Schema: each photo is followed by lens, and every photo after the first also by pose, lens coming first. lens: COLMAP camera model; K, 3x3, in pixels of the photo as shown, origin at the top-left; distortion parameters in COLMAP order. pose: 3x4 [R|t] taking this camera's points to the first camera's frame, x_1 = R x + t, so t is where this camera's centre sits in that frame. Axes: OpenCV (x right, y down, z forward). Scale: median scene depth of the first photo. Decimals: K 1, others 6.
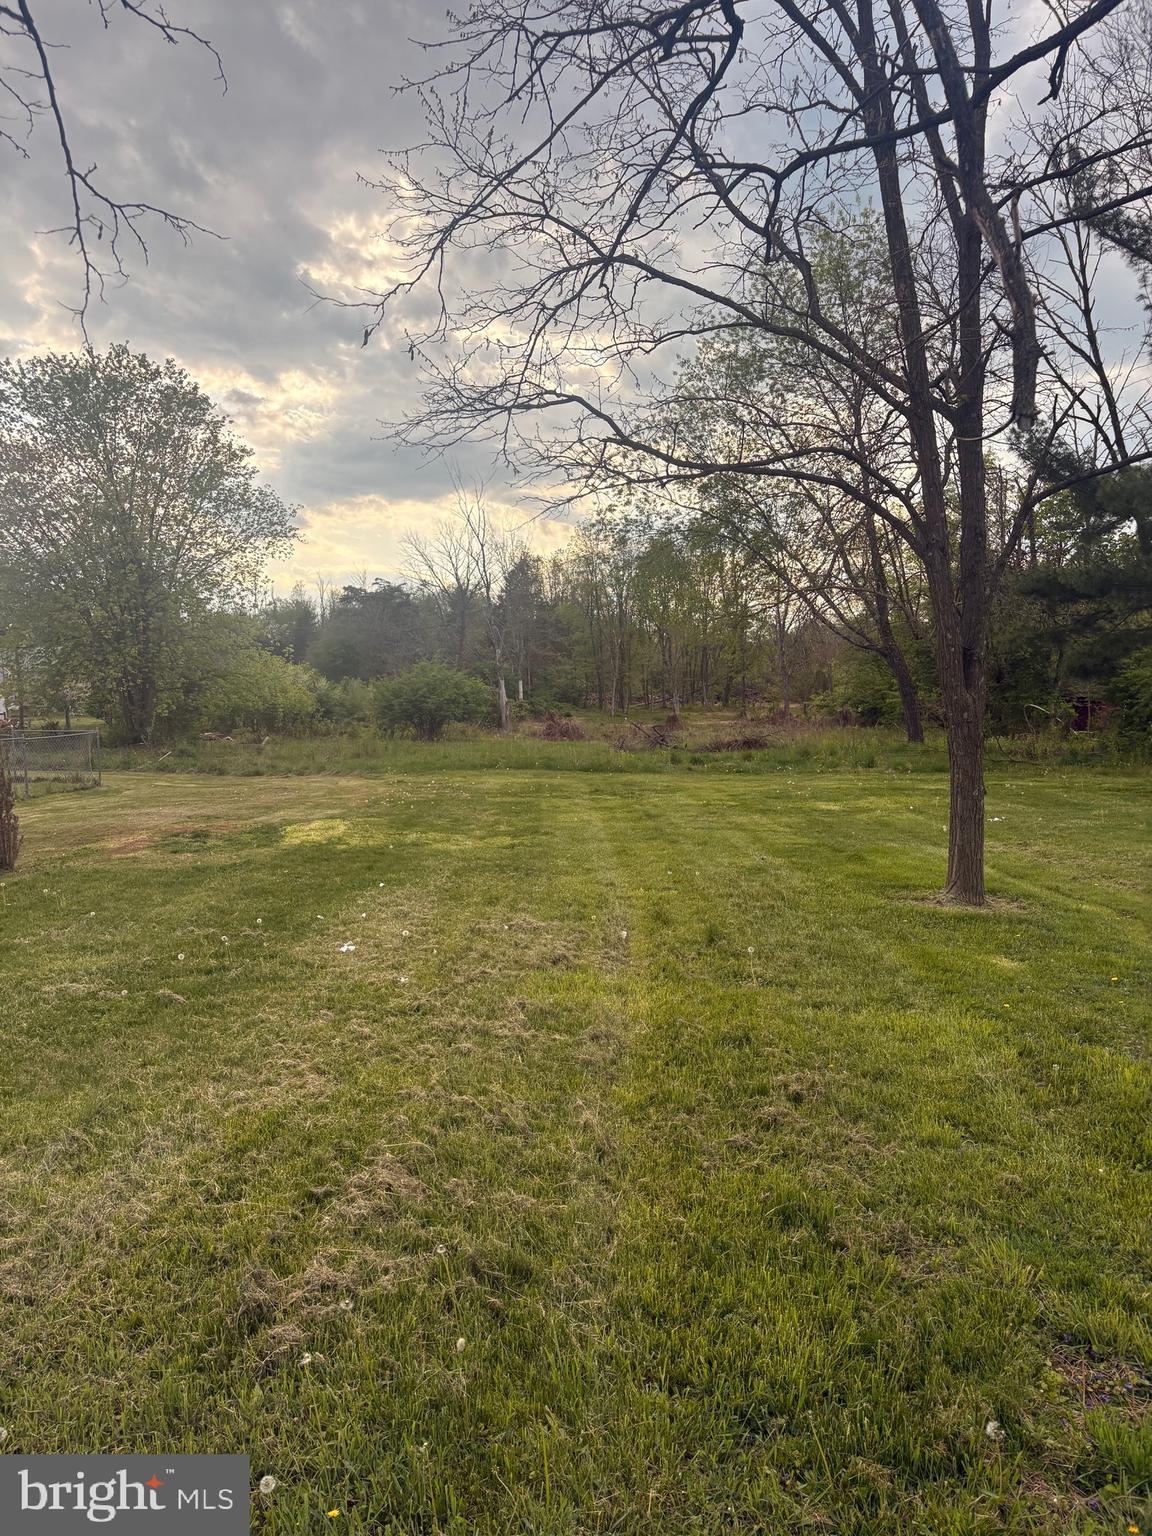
lens RADIAL K [[944.3, 0, 619.1], [0, 944.3, 763.7], [0, 0, 1]] dist [0.050803, -0.033327]
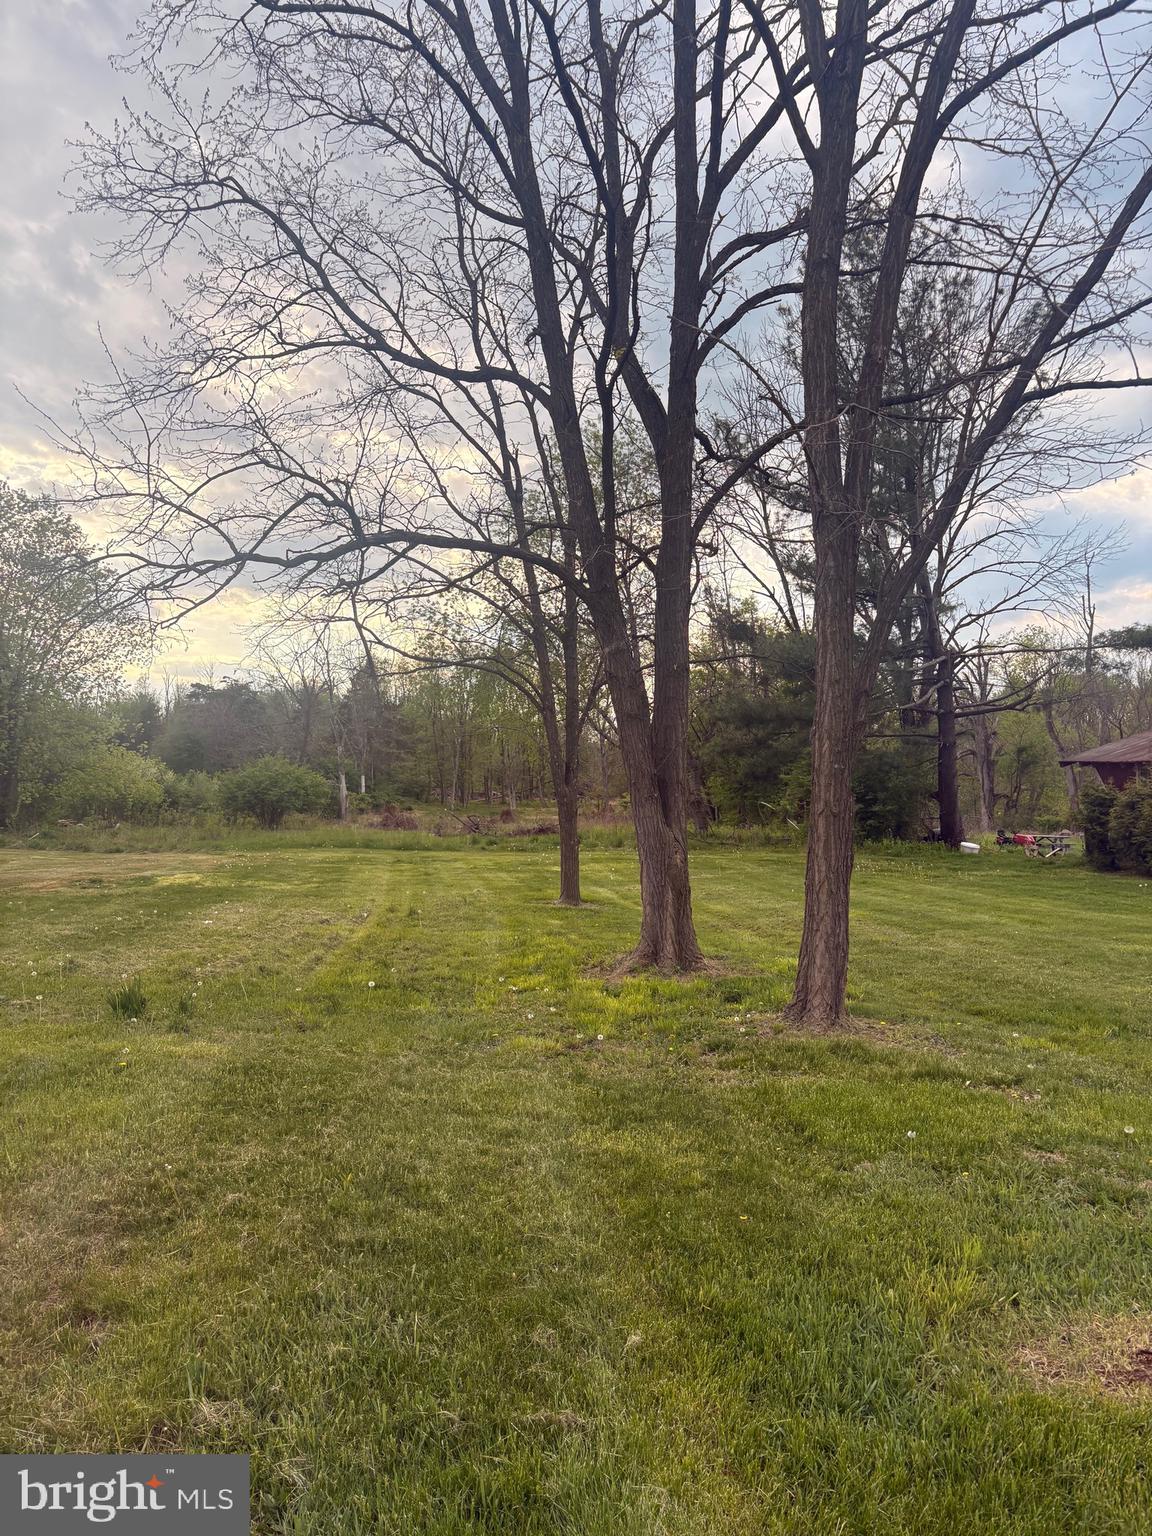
lens RADIAL K [[939.2, 0, 574.2], [0, 939.2, 776.5], [0, 0, 1]] dist [0.046059, -0.024965]
pose [[0.993893, 0.013955, 0.109461, 0.212455], [-0.004230, 0.996060, -0.088581, 0.074460], [-0.110266, 0.087577, 0.990036, -0.913913]]
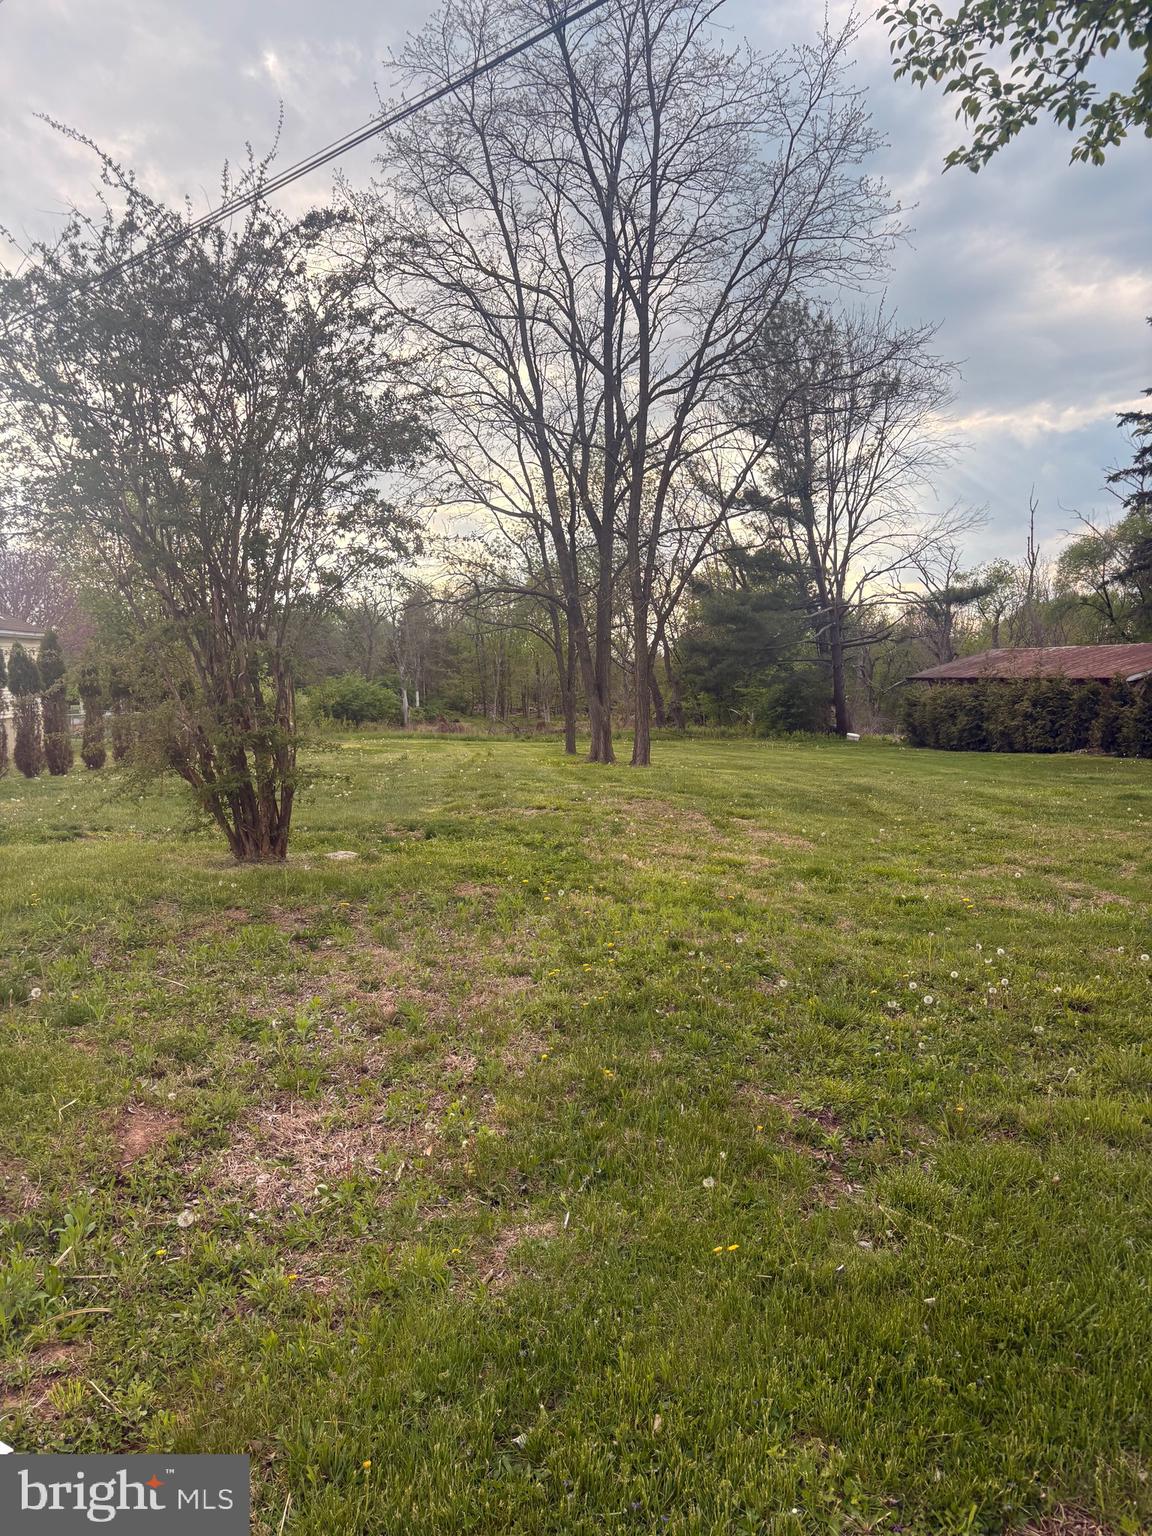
lens RADIAL K [[939.2, 0, 574.2], [0, 939.2, 776.5], [0, 0, 1]] dist [0.046059, -0.024965]
pose [[0.997424, 0.008750, 0.071201, 0.169876], [-0.008605, 0.999960, -0.002349, 0.305743], [-0.071219, 0.001730, 0.997459, -3.002919]]
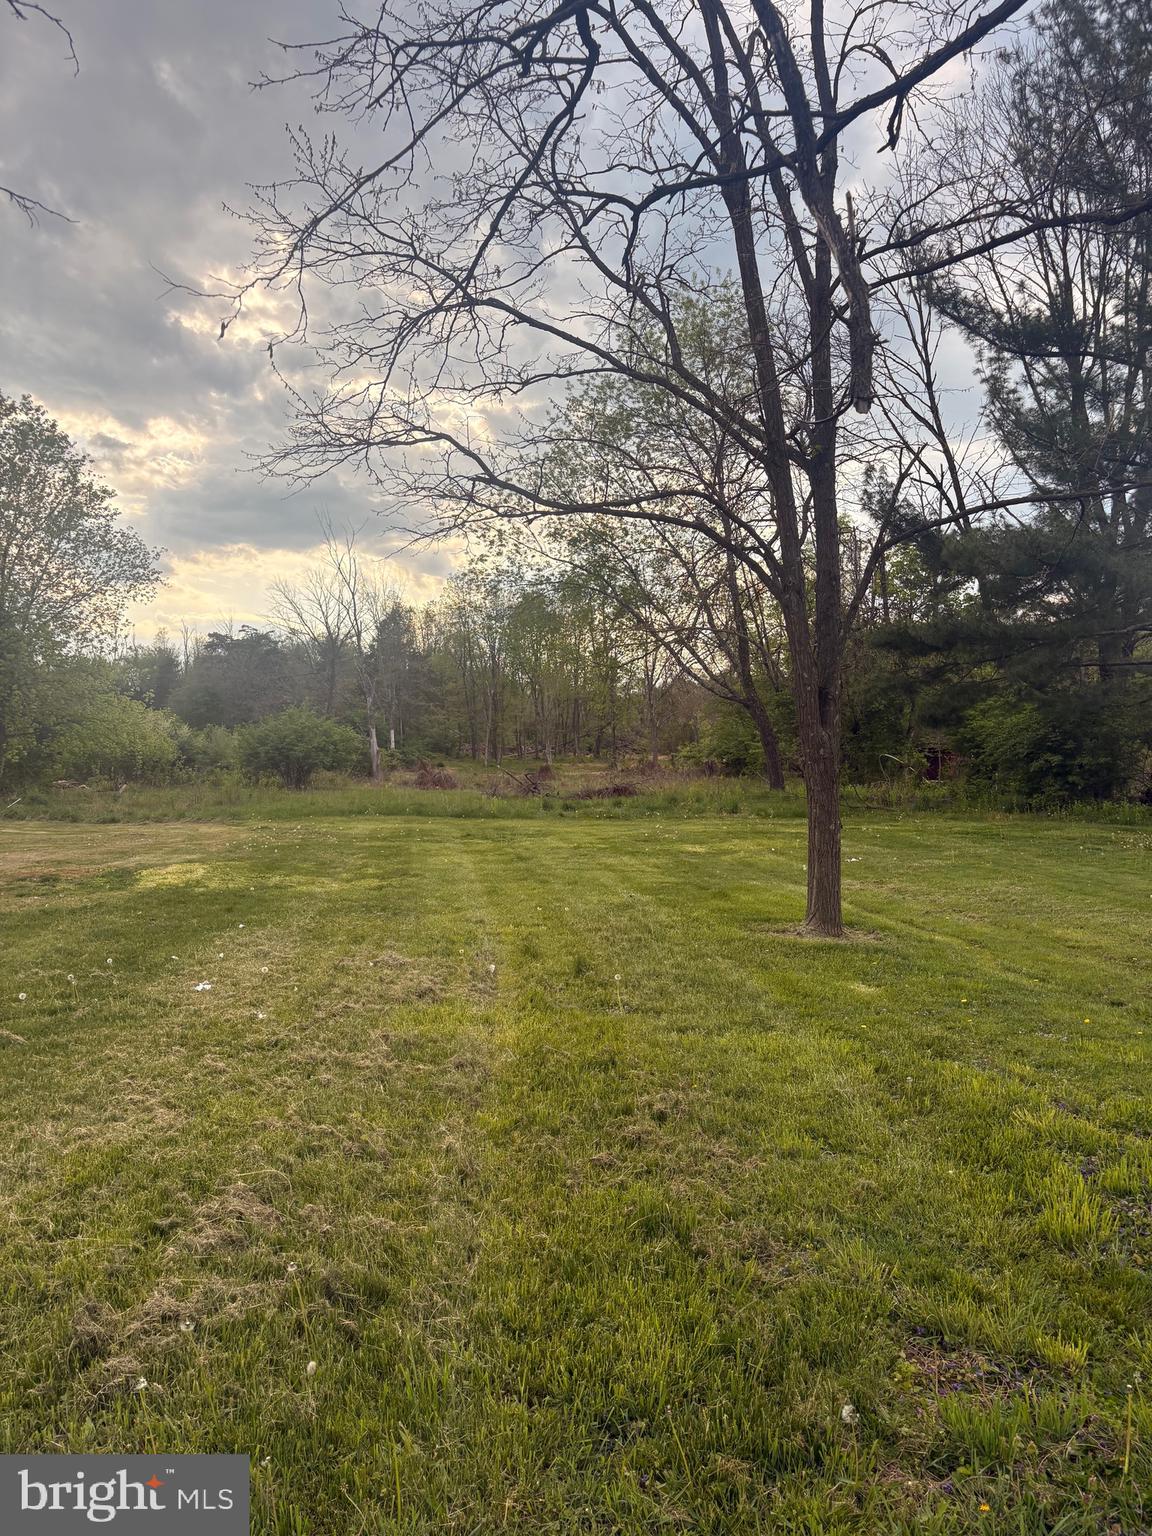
lens RADIAL K [[939.2, 0, 574.2], [0, 939.2, 776.5], [0, 0, 1]] dist [0.046059, -0.024965]
pose [[0.996137, 0.001639, 0.087796, 0.004418], [0.001928, 0.999177, -0.040528, 0.020036], [-0.087790, 0.040541, 0.995314, 0.001131]]
